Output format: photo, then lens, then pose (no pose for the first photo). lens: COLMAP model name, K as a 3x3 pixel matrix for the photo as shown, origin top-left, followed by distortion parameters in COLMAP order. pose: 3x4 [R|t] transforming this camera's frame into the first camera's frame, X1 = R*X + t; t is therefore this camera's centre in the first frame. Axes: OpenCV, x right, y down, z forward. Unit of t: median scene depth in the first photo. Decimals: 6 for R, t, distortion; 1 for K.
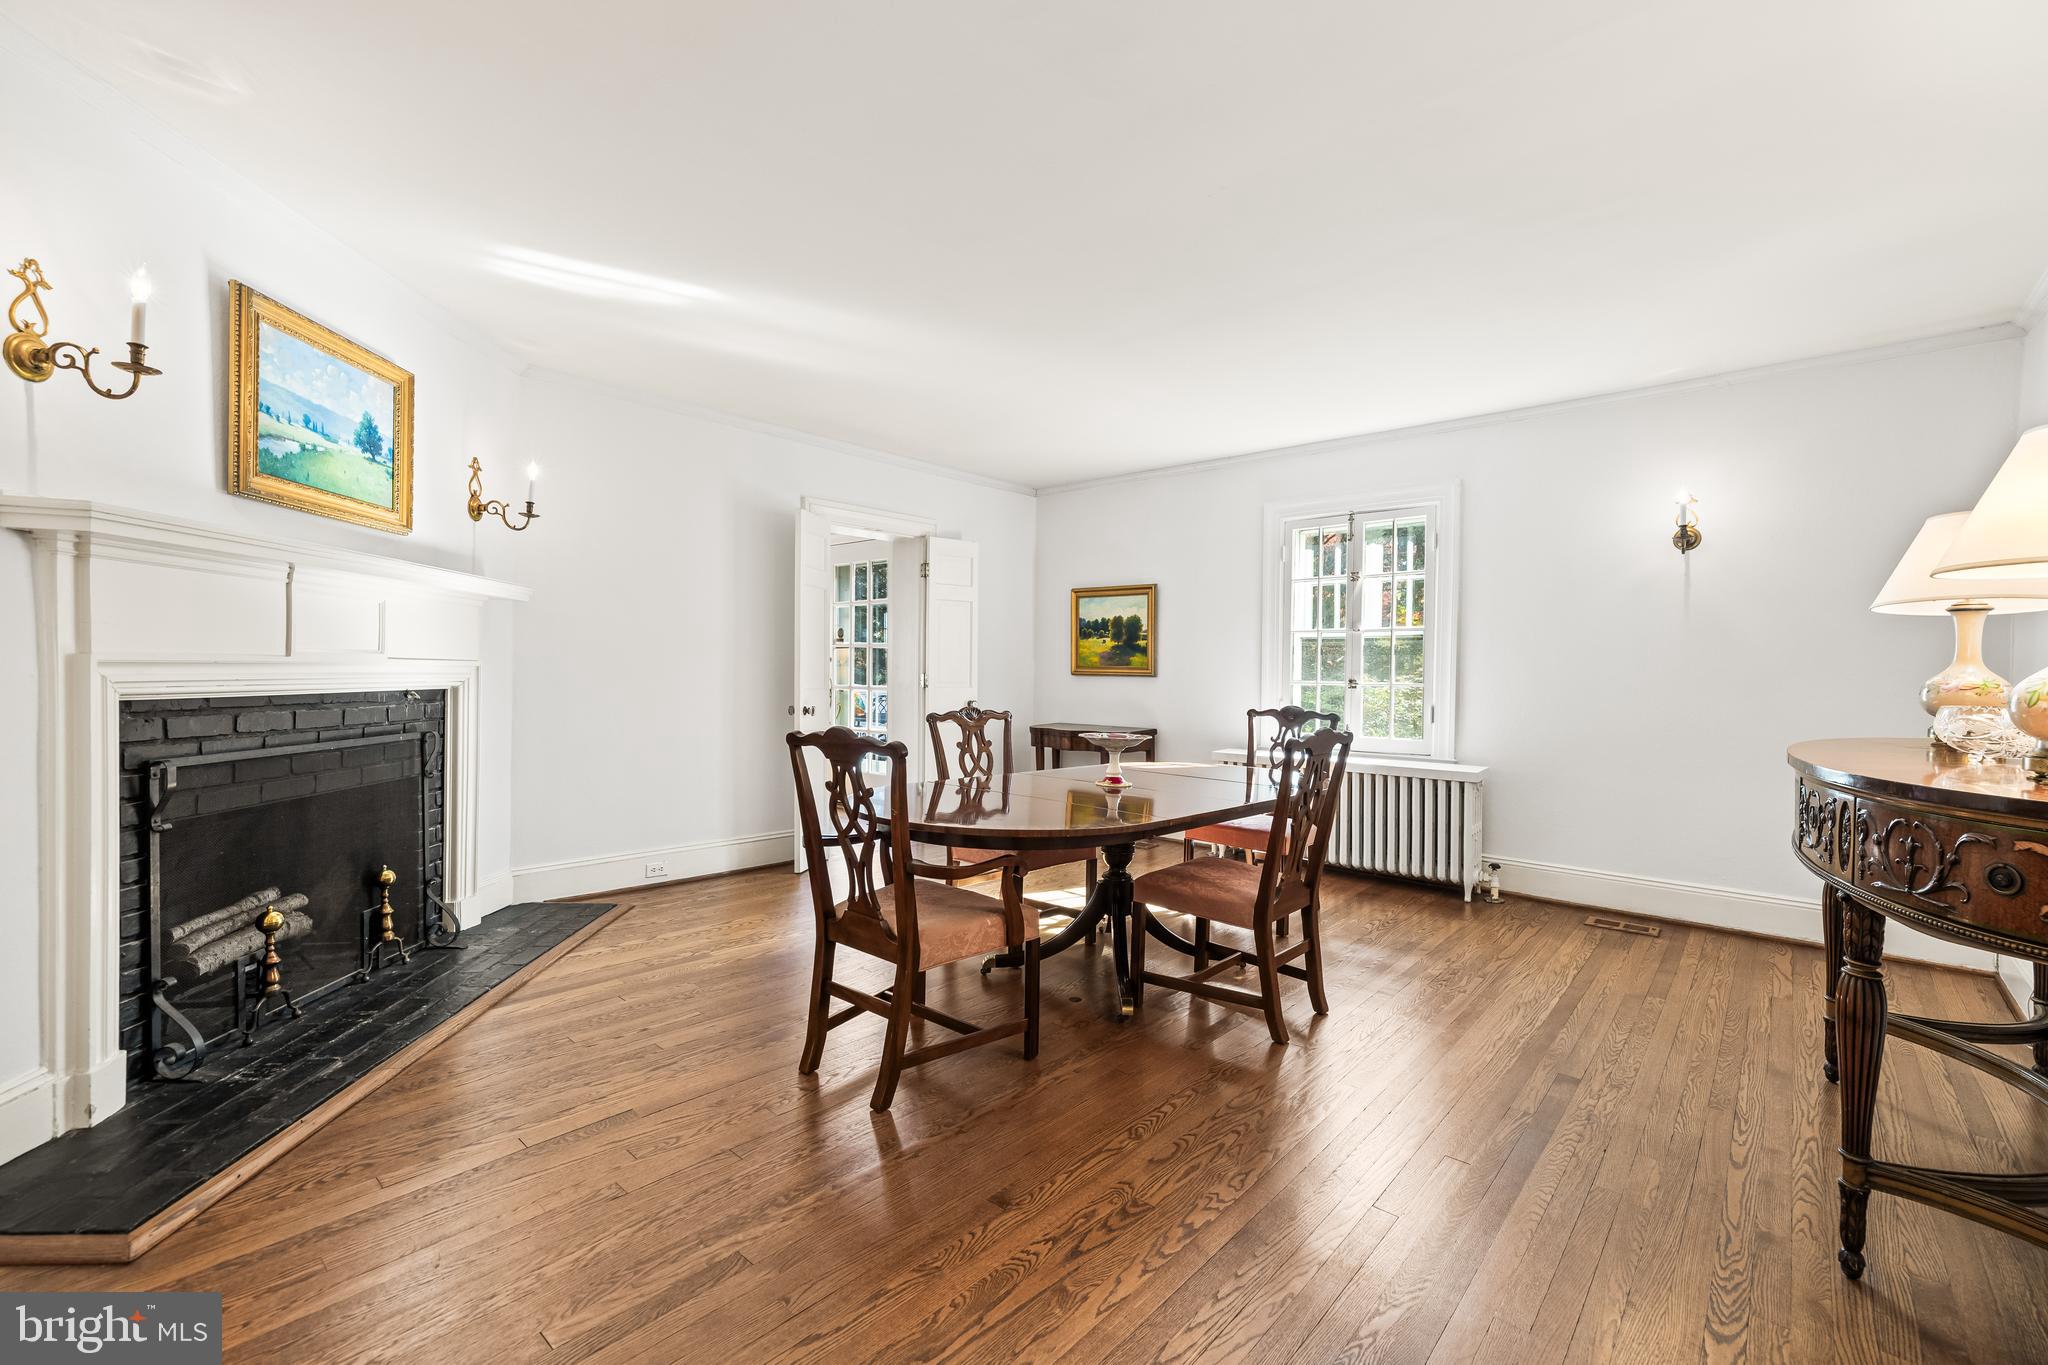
lens RADIAL K [[868.7, 0, 1031.9], [0, 868.7, 676.6], [0, 0, 1]] dist [0.003696, 0.000138]
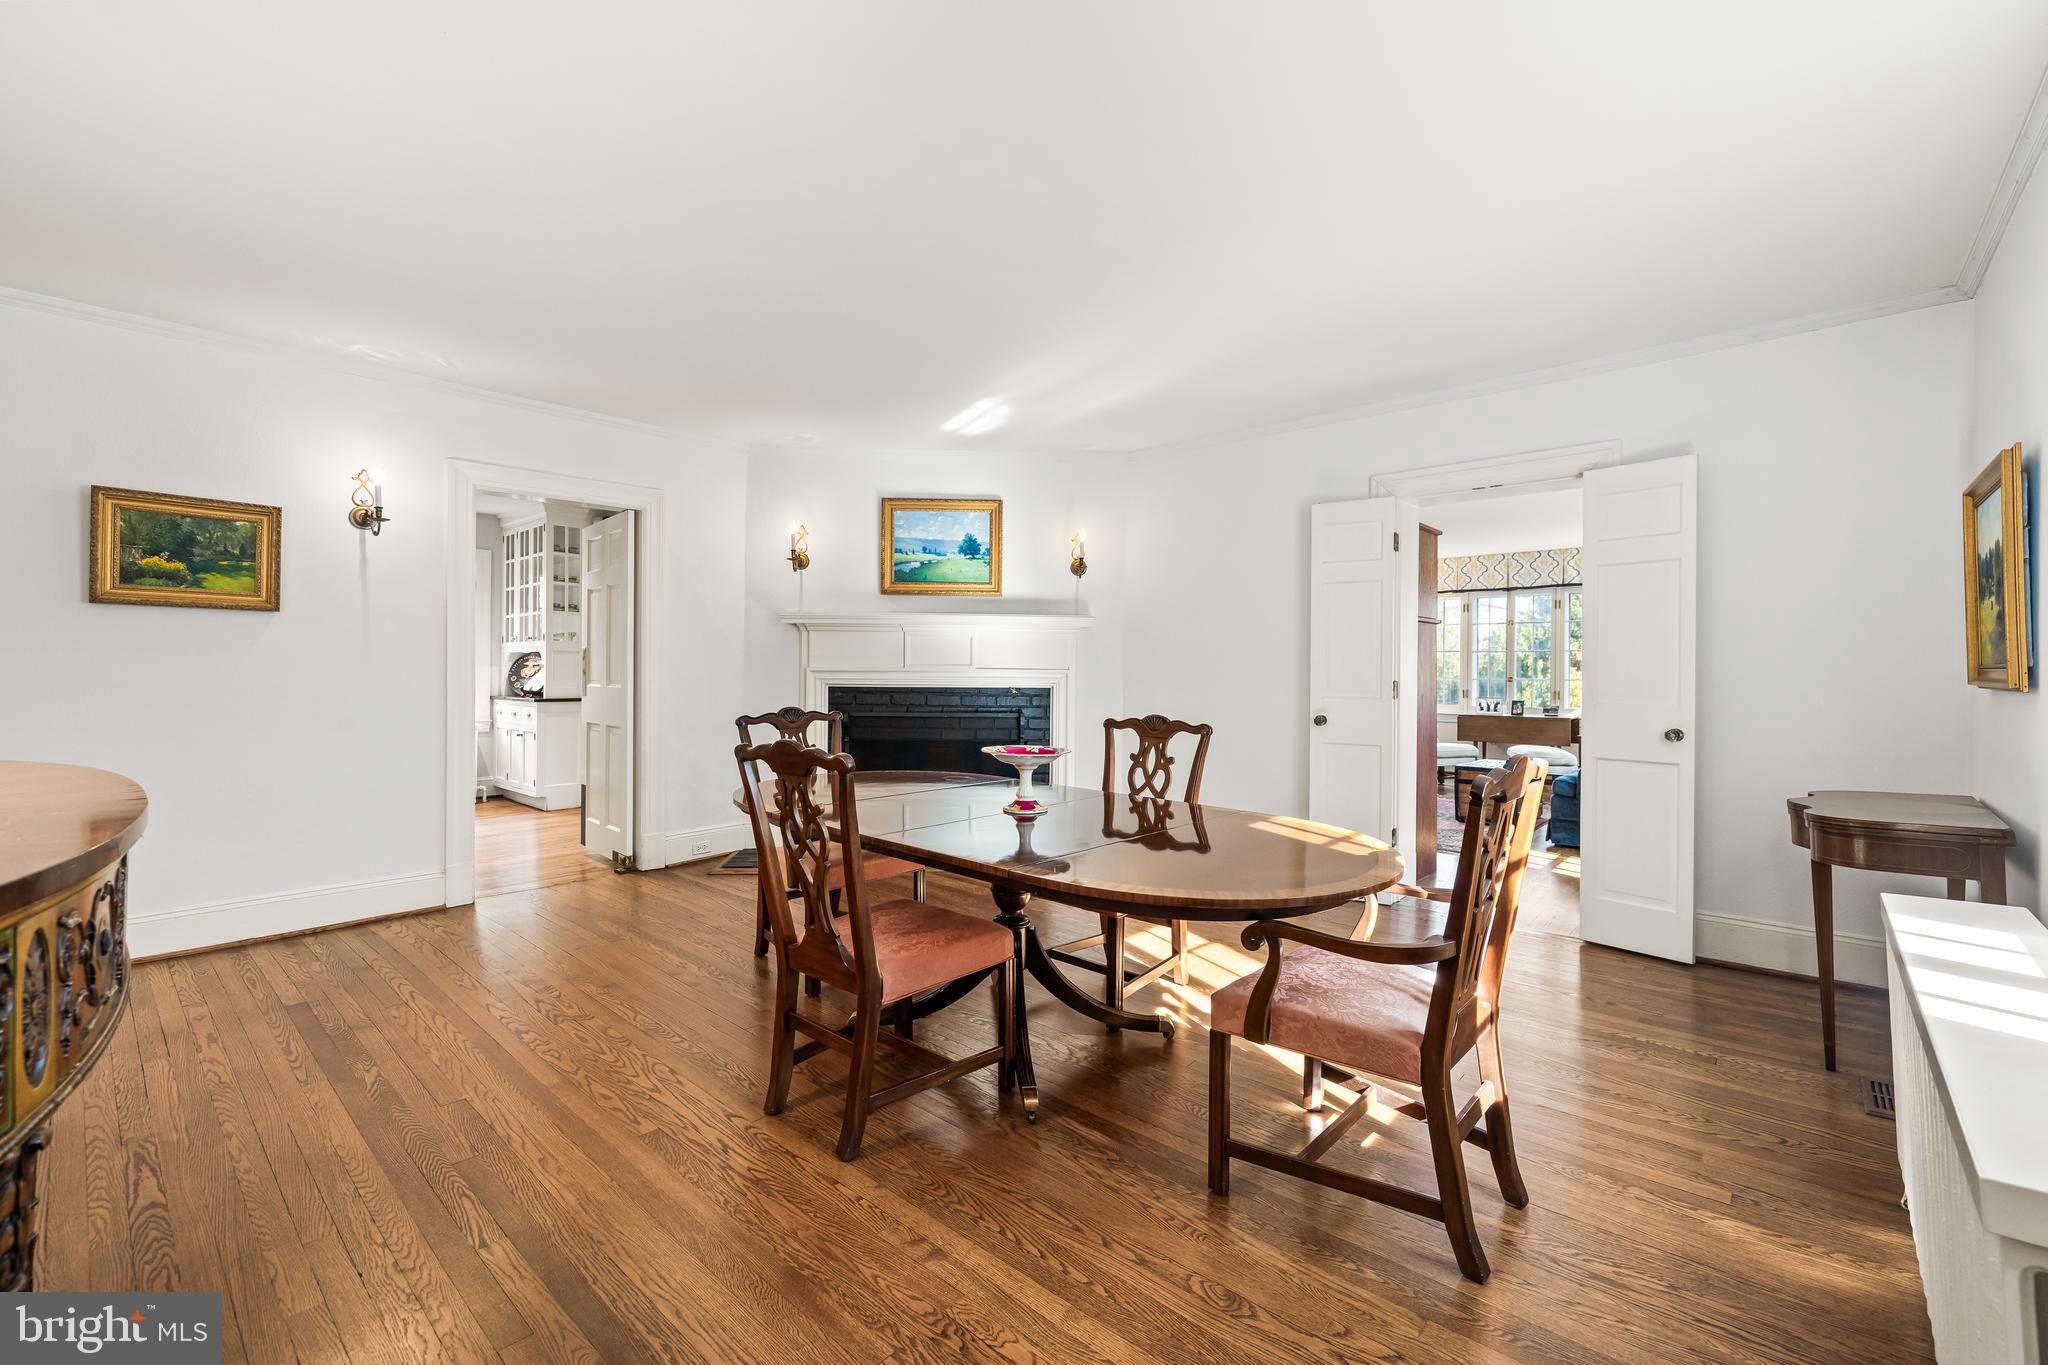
lens RADIAL K [[868.7, 0, 1031.9], [0, 868.7, 676.6], [0, 0, 1]] dist [0.003696, 0.000138]
pose [[-0.009423, -0.007683, -0.999926, 1.002116], [-0.014271, 0.999870, -0.007548, 0.005861], [0.999854, 0.014199, -0.009531, 1.116321]]
